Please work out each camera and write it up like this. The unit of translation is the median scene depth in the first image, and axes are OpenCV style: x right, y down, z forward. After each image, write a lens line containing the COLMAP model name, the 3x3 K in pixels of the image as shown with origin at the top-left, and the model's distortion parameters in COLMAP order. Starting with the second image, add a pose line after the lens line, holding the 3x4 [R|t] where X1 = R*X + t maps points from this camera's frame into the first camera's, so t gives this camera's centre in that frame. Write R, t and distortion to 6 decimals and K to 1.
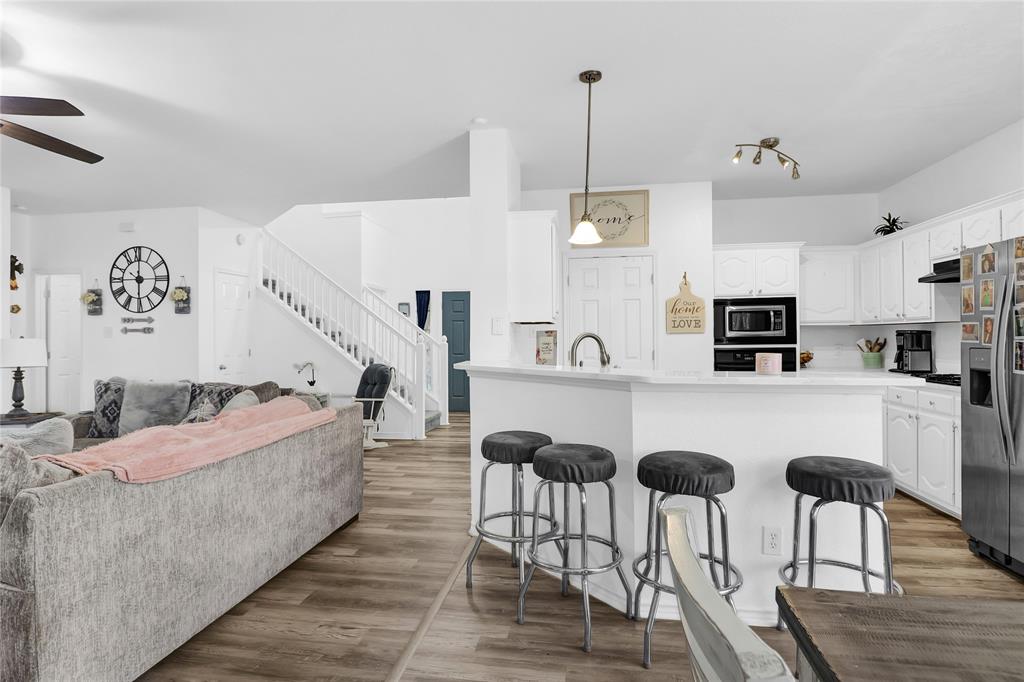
lens RADIAL K [[565.9, 0, 502.7], [0, 565.9, 338.6], [0, 0, 1]] dist [0.000535, -0.010216]
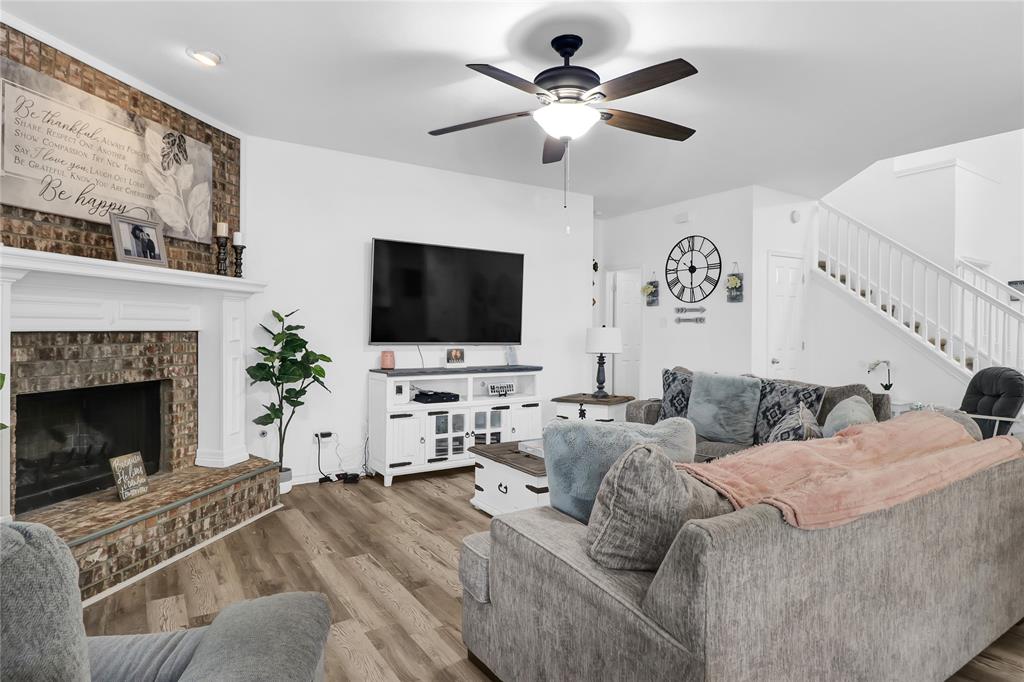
lens RADIAL K [[571.2, 0, 504.9], [0, 571.2, 343.1], [0, 0, 1]] dist [0.001821, -0.012387]
pose [[0.674325, 0.026583, -0.737956, -0.140520], [-0.009966, 0.999588, 0.026901, 0.002200], [0.738368, -0.010785, 0.674312, 0.088623]]
